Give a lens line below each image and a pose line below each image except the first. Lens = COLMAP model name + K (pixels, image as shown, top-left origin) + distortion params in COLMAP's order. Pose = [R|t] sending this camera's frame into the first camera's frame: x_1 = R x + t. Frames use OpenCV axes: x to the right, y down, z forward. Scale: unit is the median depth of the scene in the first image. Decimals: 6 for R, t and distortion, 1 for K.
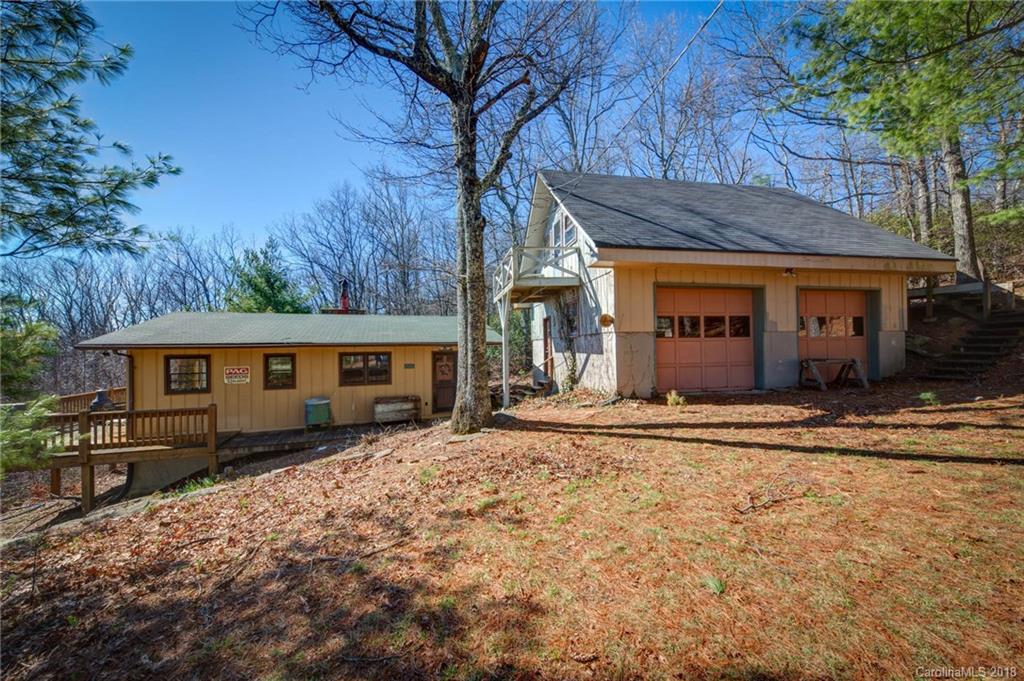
lens RADIAL K [[354.2, 0, 511.9], [0, 354.2, 342.3], [0, 0, 1]] dist [0.007816, -0.004988]
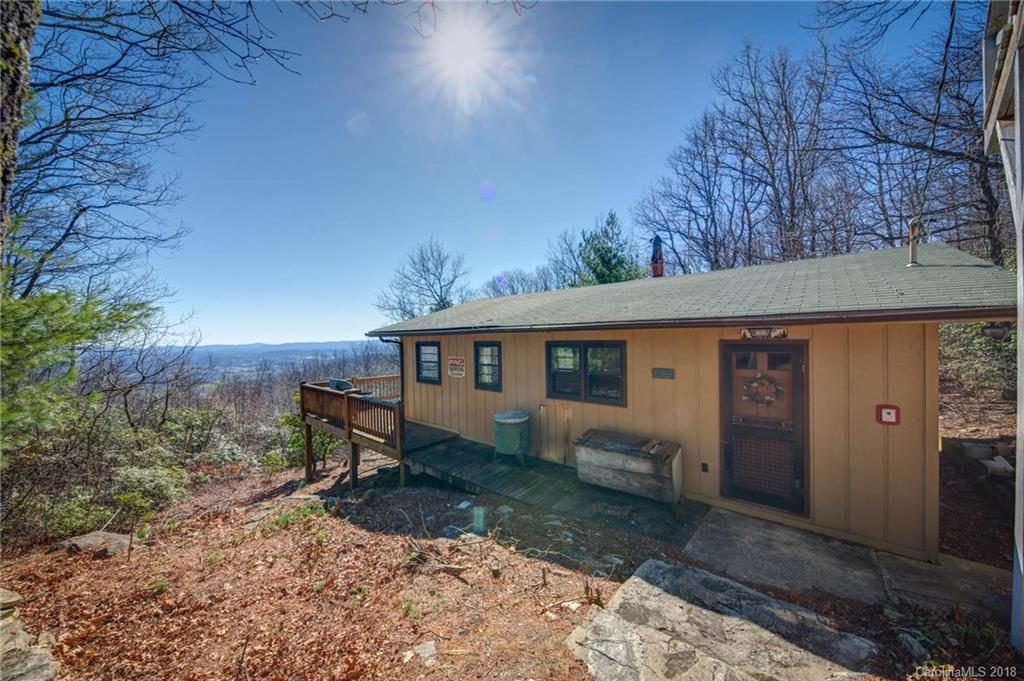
lens RADIAL K [[354.2, 0, 513.1], [0, 354.2, 340.9], [0, 0, 1]] dist [0.007816, -0.004988]
pose [[0.484044, 0.013860, -0.874934, 0.013237], [0.020351, 0.999426, 0.027091, 0.010521], [0.874807, -0.030919, 0.483484, 0.656134]]
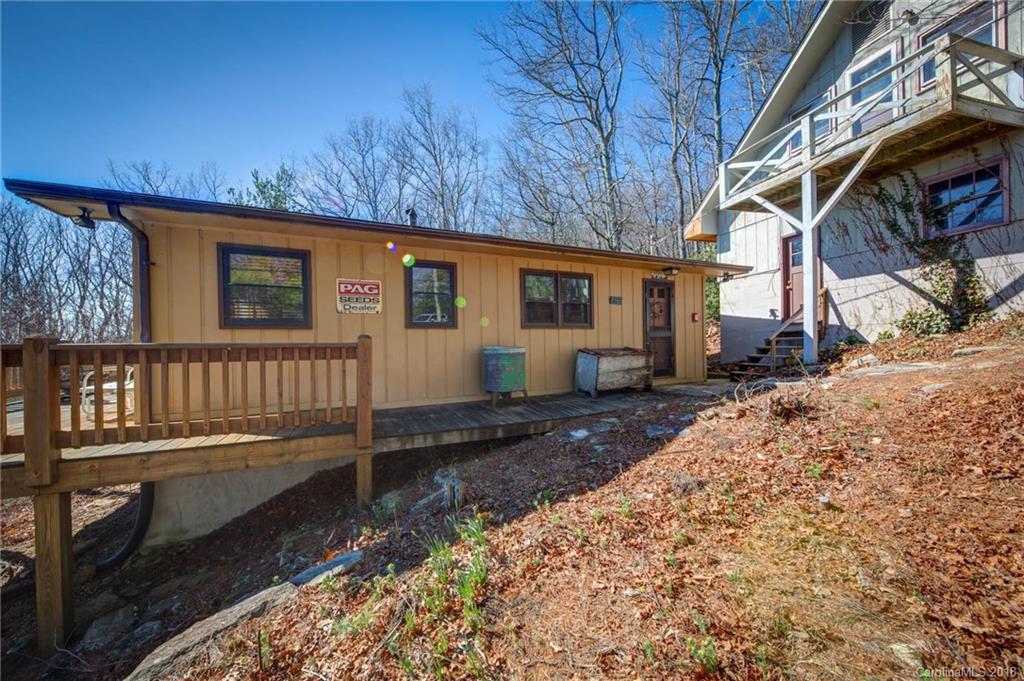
lens RADIAL K [[354.2, 0, 509.5], [0, 354.2, 345.5], [0, 0, 1]] dist [0.007816, -0.004988]
pose [[0.996928, -0.005957, 0.078096, -0.549410], [0.004517, 0.999817, 0.018598, 0.140801], [-0.078192, -0.018188, 0.996772, 0.439301]]
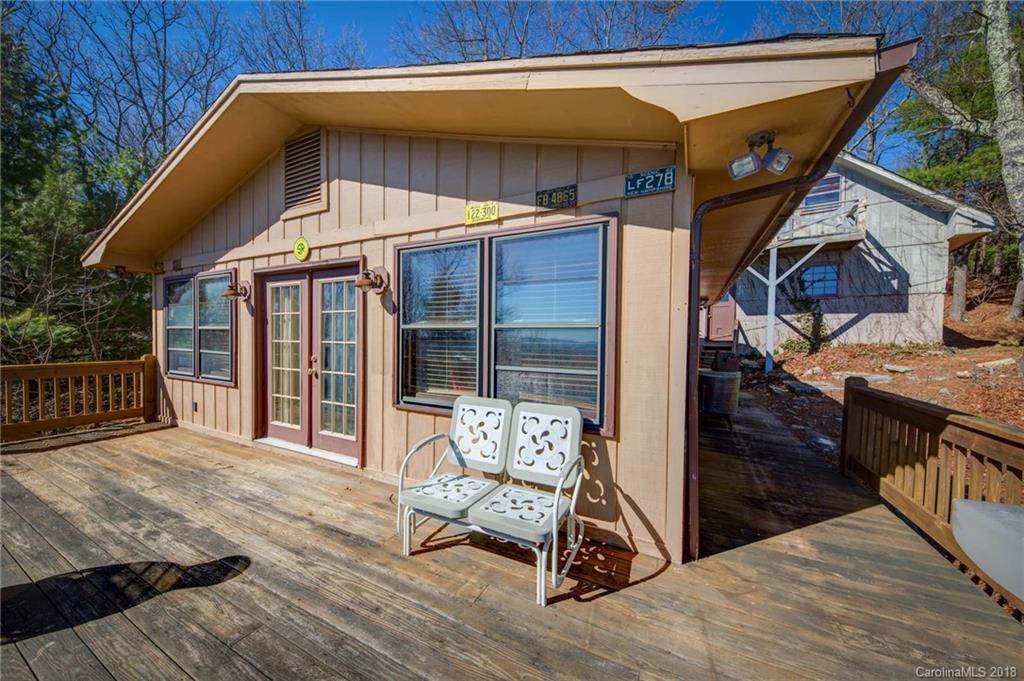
lens RADIAL K [[354.2, 0, 513.4], [0, 354.2, 342.8], [0, 0, 1]] dist [0.007816, -0.004988]
pose [[0.728624, 0.002016, 0.684910, -1.061976], [-0.024430, 0.999436, 0.023047, 0.108253], [-0.684478, -0.033525, 0.728263, 0.744146]]
